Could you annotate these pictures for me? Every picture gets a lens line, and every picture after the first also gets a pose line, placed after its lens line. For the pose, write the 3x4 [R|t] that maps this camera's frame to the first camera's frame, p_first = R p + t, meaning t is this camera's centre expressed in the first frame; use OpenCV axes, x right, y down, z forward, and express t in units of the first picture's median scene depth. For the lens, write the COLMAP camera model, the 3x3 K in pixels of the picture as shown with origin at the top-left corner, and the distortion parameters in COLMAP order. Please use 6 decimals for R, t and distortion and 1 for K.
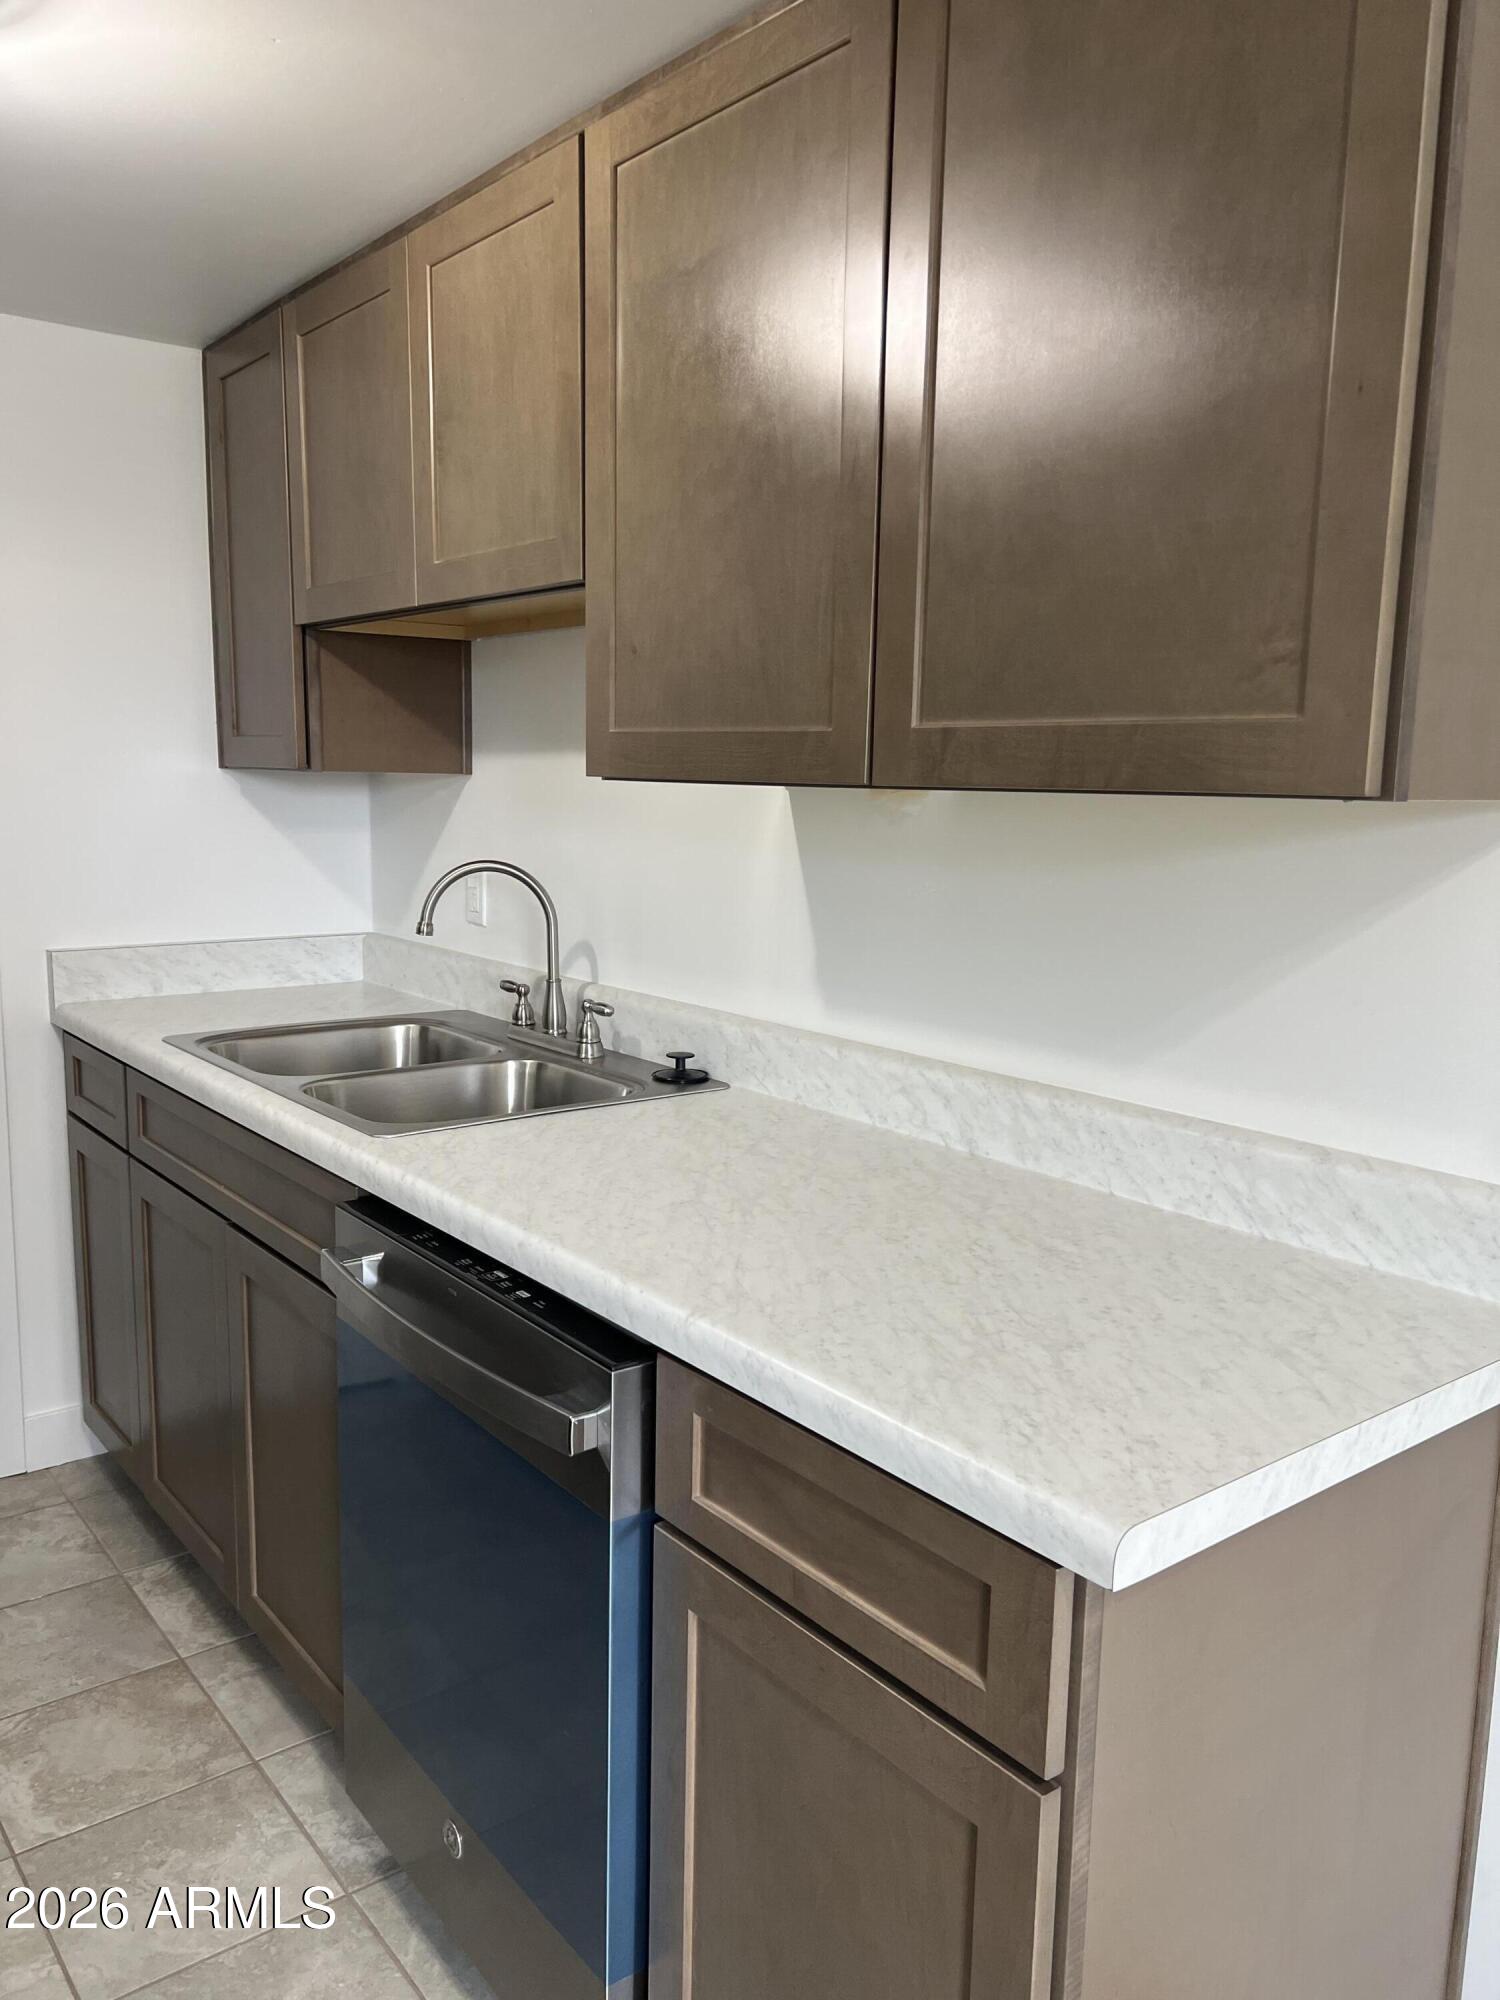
lens RADIAL K [[1492.2, 0, 747.3], [0, 1492.2, 1018.7], [0, 0, 1]] dist [0.044579, -0.038562]
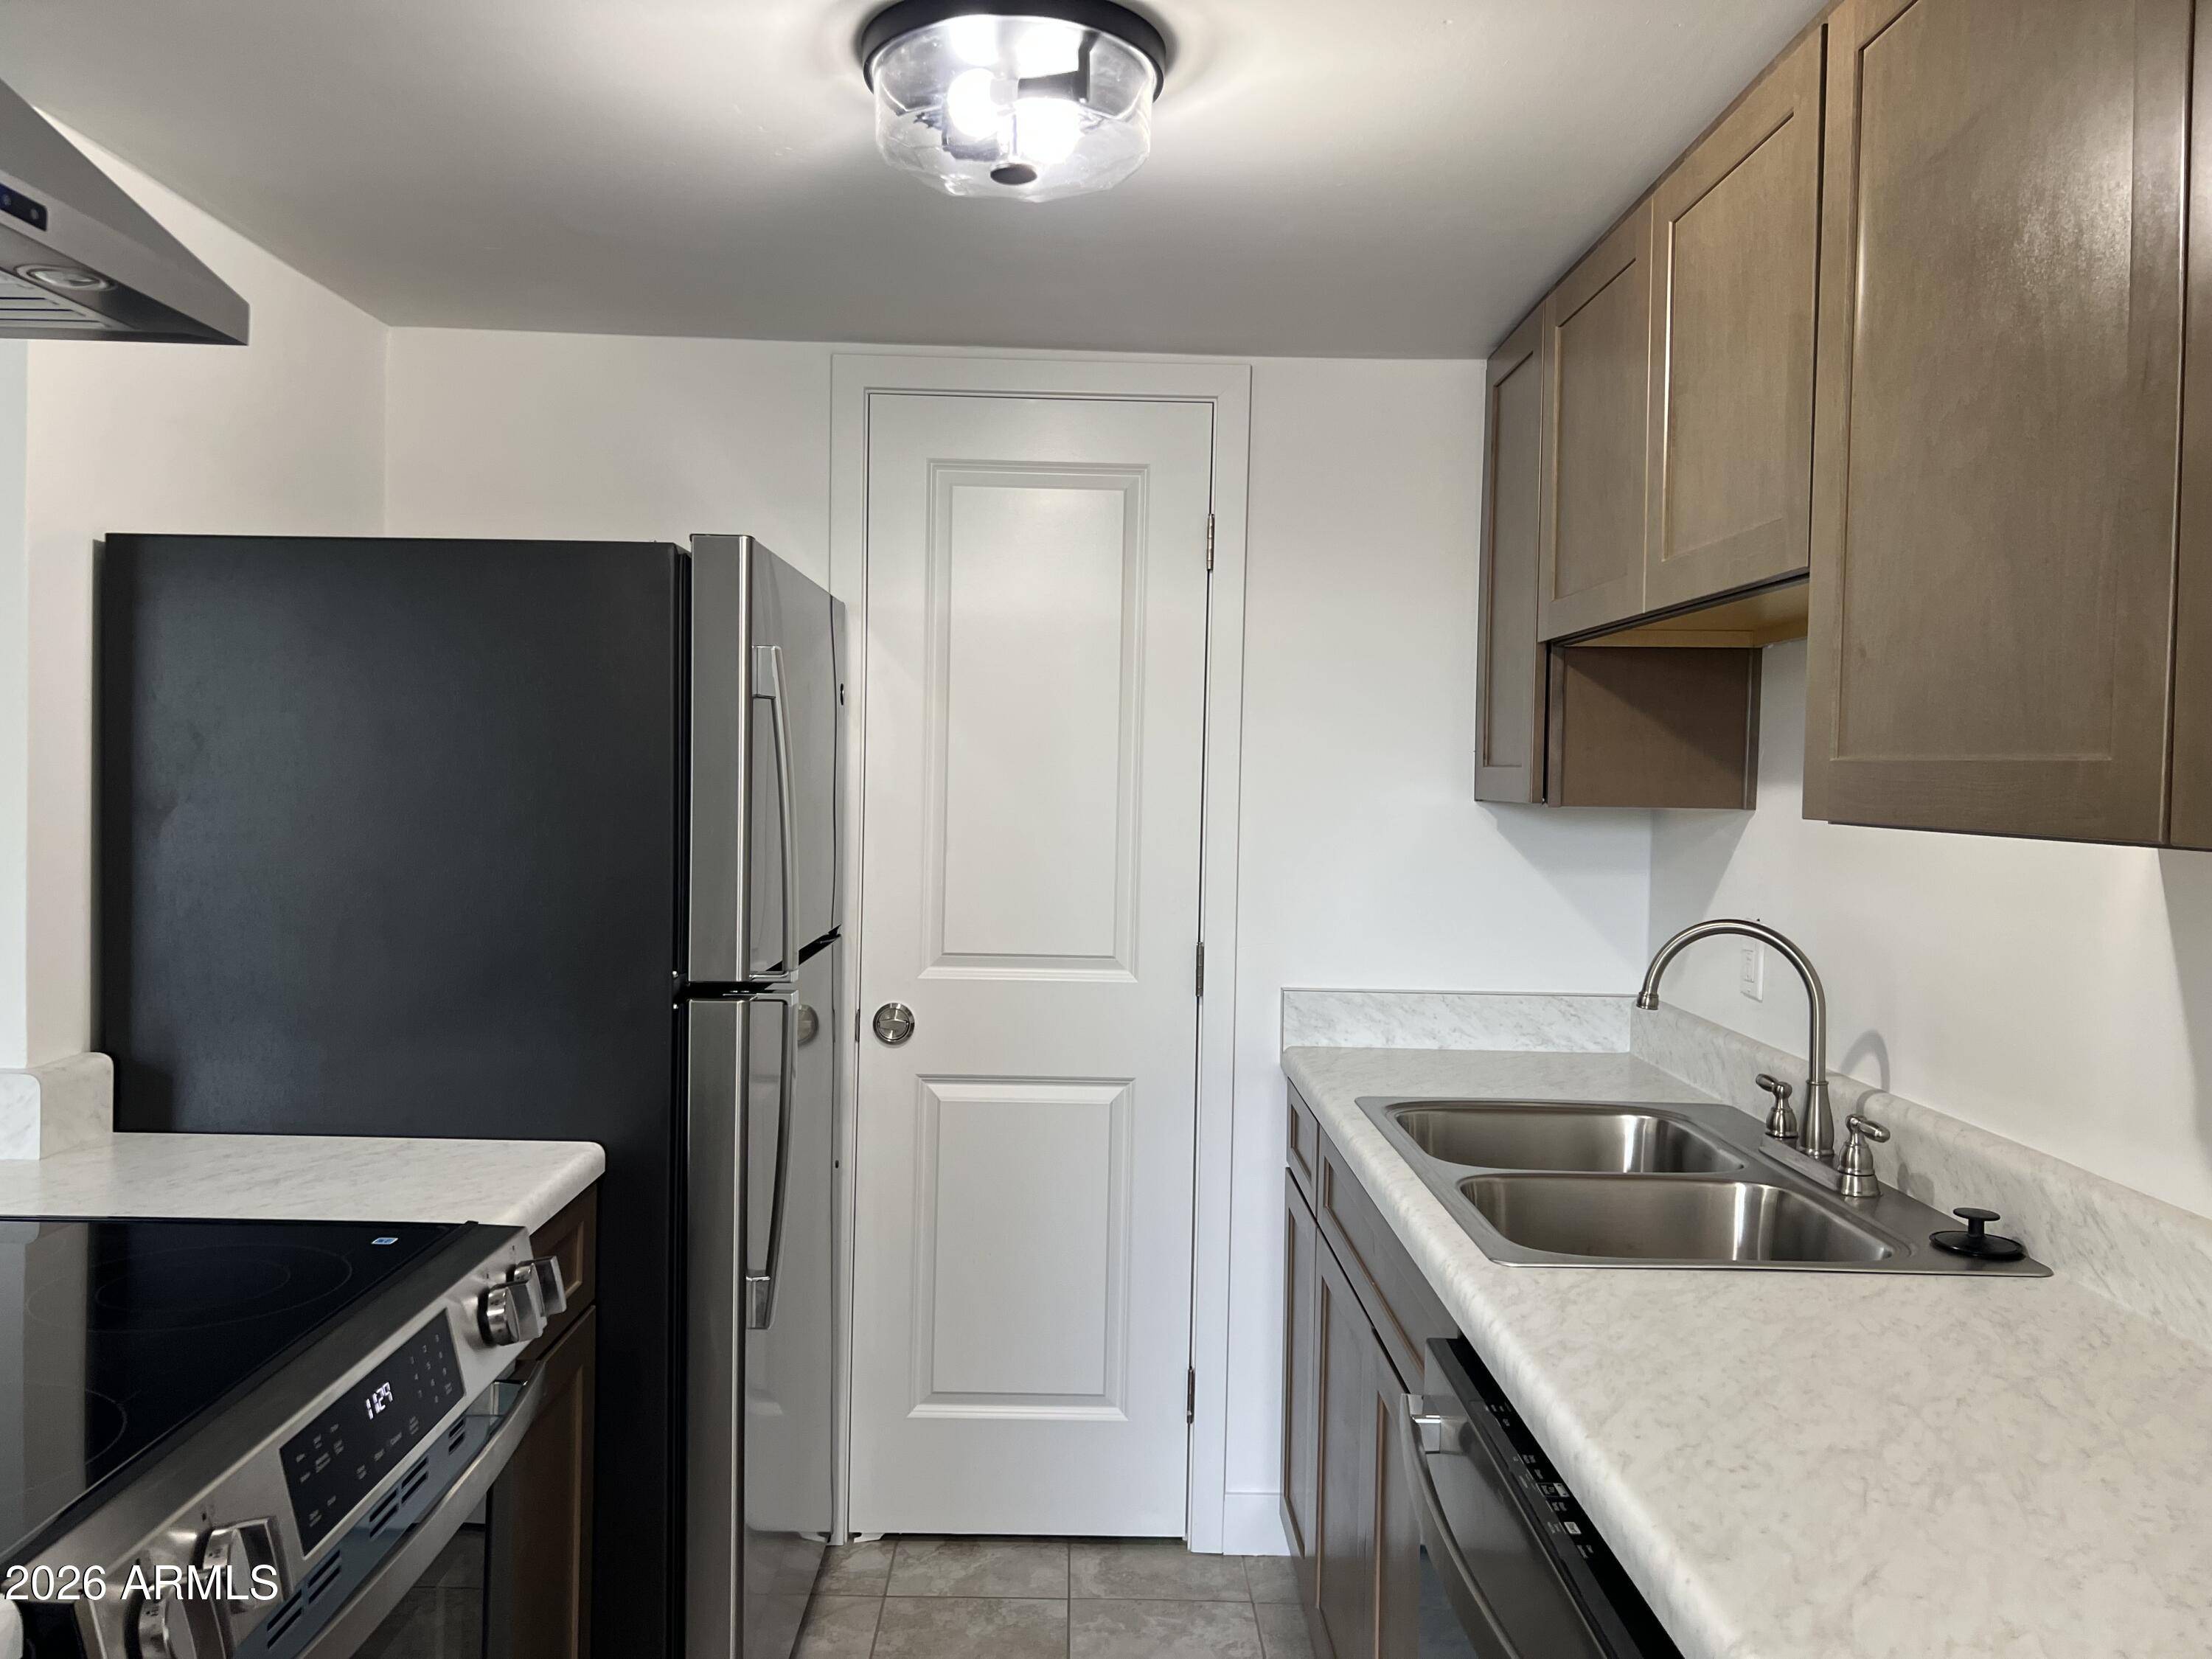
lens RADIAL K [[1650.4, 0, 1110.9], [0, 1650.4, 820.3], [0, 0, 1]] dist [0.044579, -0.038562]
pose [[0.790966, 0.013277, -0.611716, 0.104151], [-0.103164, 0.988345, -0.111942, -0.027023], [0.603101, 0.151649, 0.783117, 0.114611]]
